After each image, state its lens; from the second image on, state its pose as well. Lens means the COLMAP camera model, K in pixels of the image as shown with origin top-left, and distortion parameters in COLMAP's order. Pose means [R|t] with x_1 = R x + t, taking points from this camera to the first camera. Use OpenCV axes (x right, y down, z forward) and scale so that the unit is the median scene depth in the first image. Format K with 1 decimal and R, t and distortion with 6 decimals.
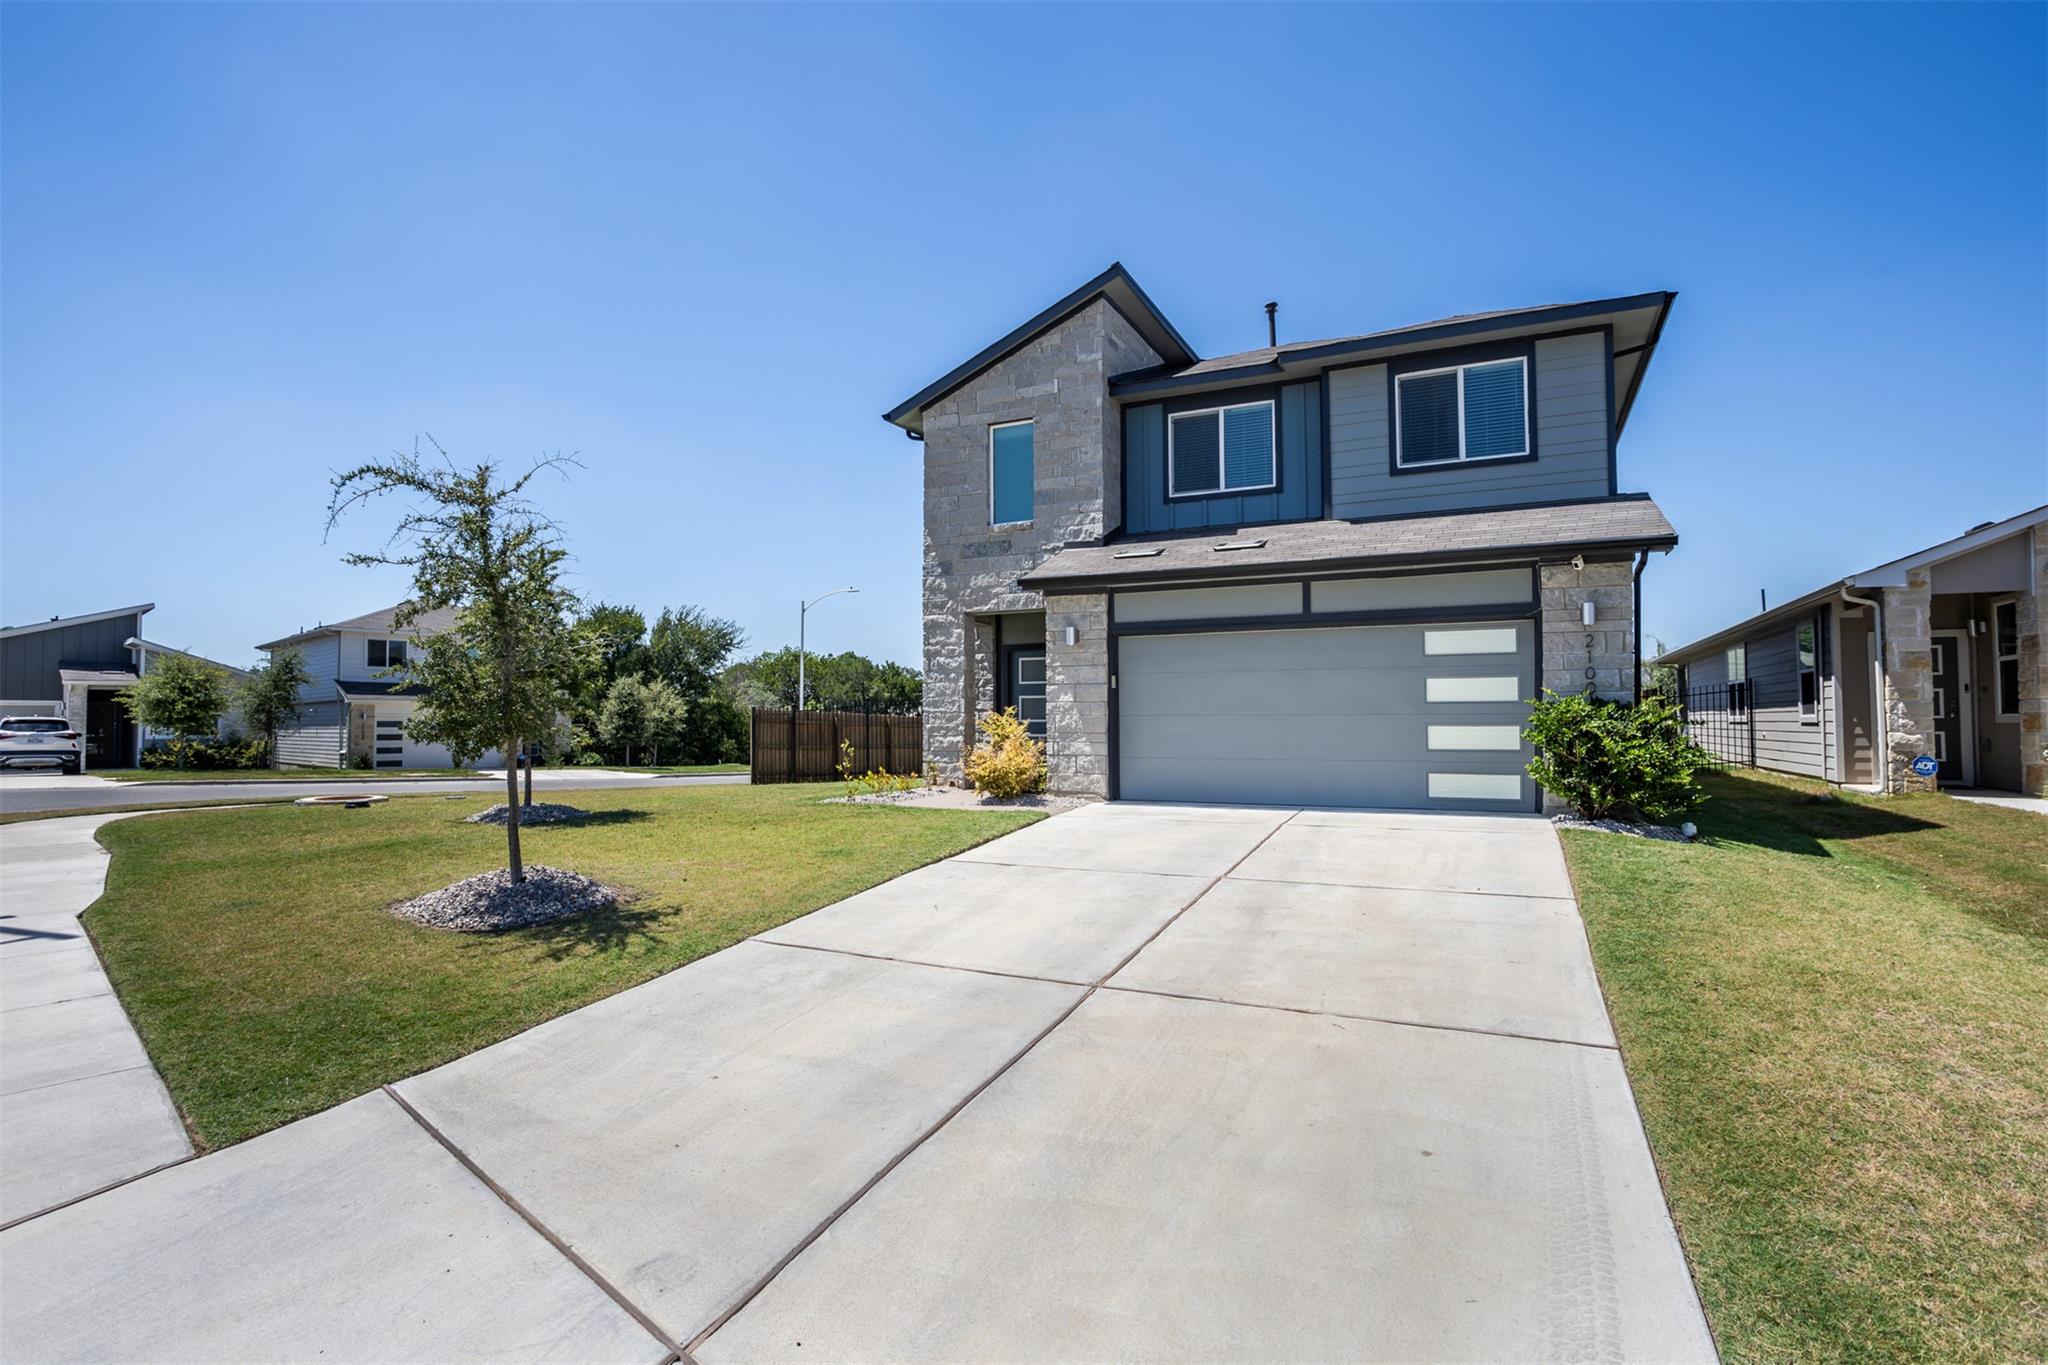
lens RADIAL K [[1008.6, 0, 999.6], [0, 1008.6, 631.1], [0, 0, 1]] dist [-0.043181, 0.024932]
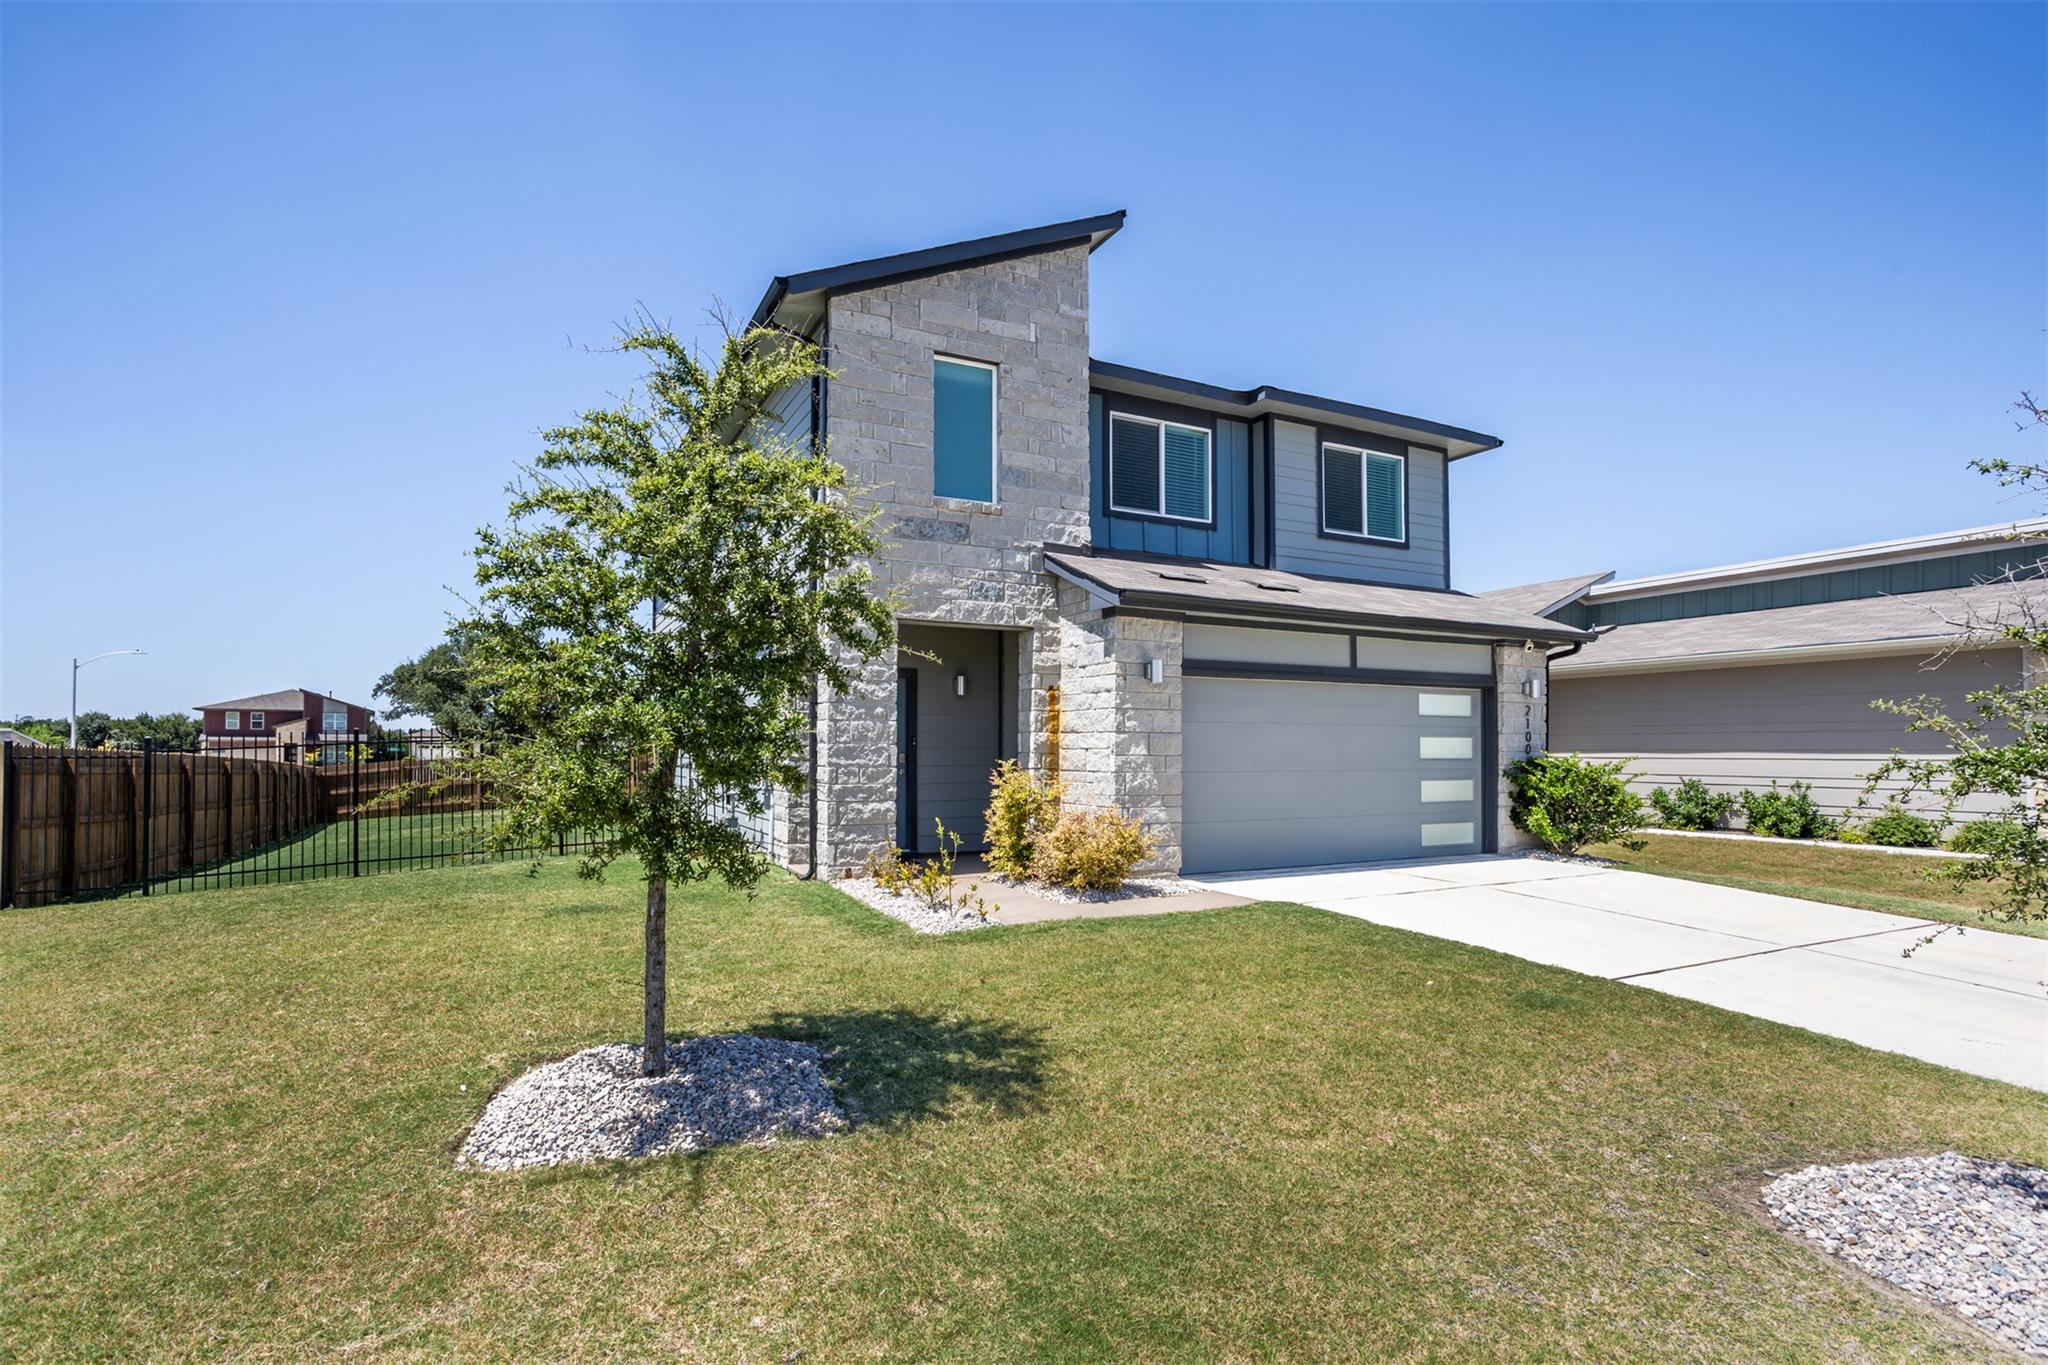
lens RADIAL K [[1005.6, 0, 1024.0], [0, 1005.6, 682.5], [0, 0, 1]] dist [-0.021006, 0.000167]
pose [[0.582983, 0.055569, 0.810582, -0.579249], [-0.077126, 0.996938, -0.012874, 0.029447], [-0.808815, -0.055011, 0.585484, 0.588698]]
